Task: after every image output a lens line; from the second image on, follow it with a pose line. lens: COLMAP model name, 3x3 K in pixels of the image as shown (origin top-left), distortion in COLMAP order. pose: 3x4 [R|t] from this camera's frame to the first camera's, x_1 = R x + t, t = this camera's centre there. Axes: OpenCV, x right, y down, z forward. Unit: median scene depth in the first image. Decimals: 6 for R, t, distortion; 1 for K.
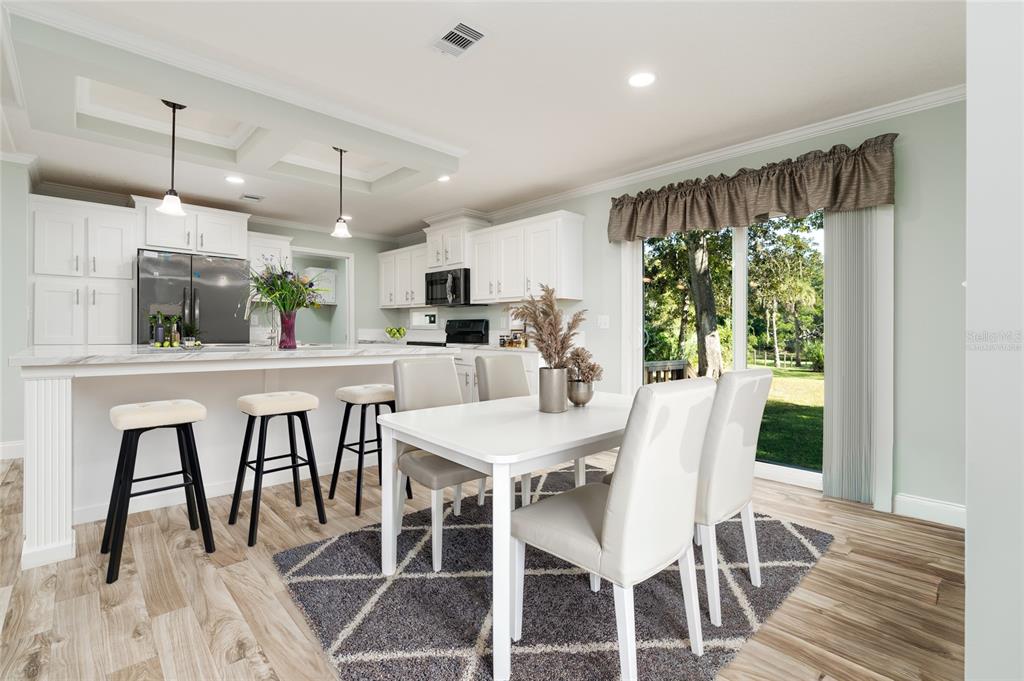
lens RADIAL K [[456.3, 0, 499.3], [0, 456.3, 328.1], [0, 0, 1]] dist [-0.000099, 0.000085]
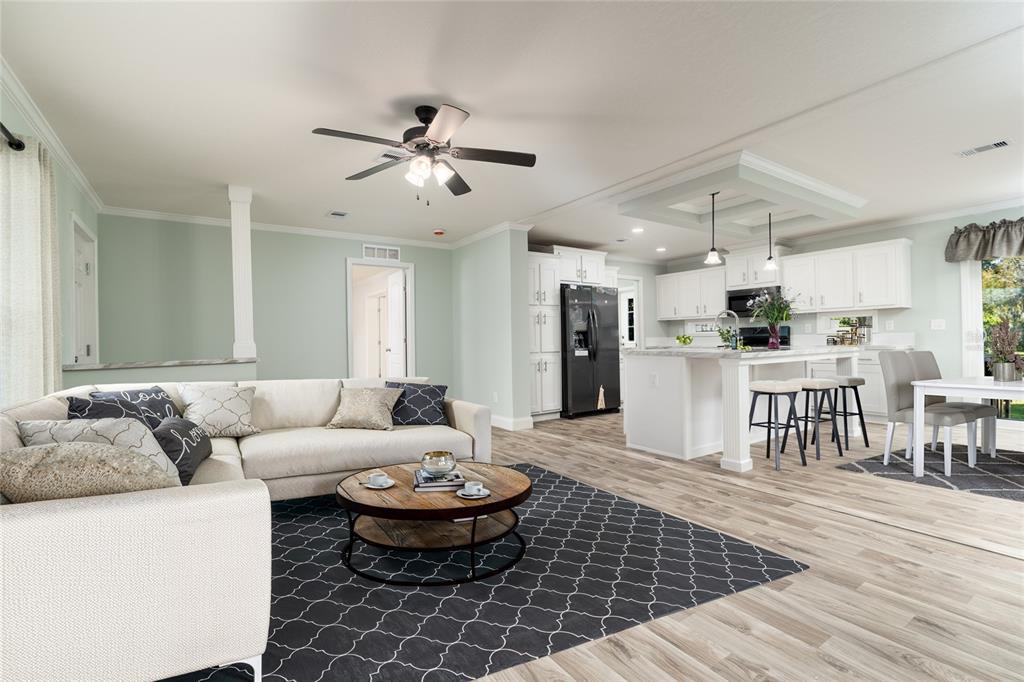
lens RADIAL K [[456.3, 0, 512.6], [0, 456.3, 340.3], [0, 0, 1]] dist [-0.000099, 0.000085]
pose [[0.987028, -0.020569, -0.159224, -0.731737], [0.021069, 0.999777, 0.001456, -0.004694], [0.159159, -0.004791, 0.987241, -0.408076]]
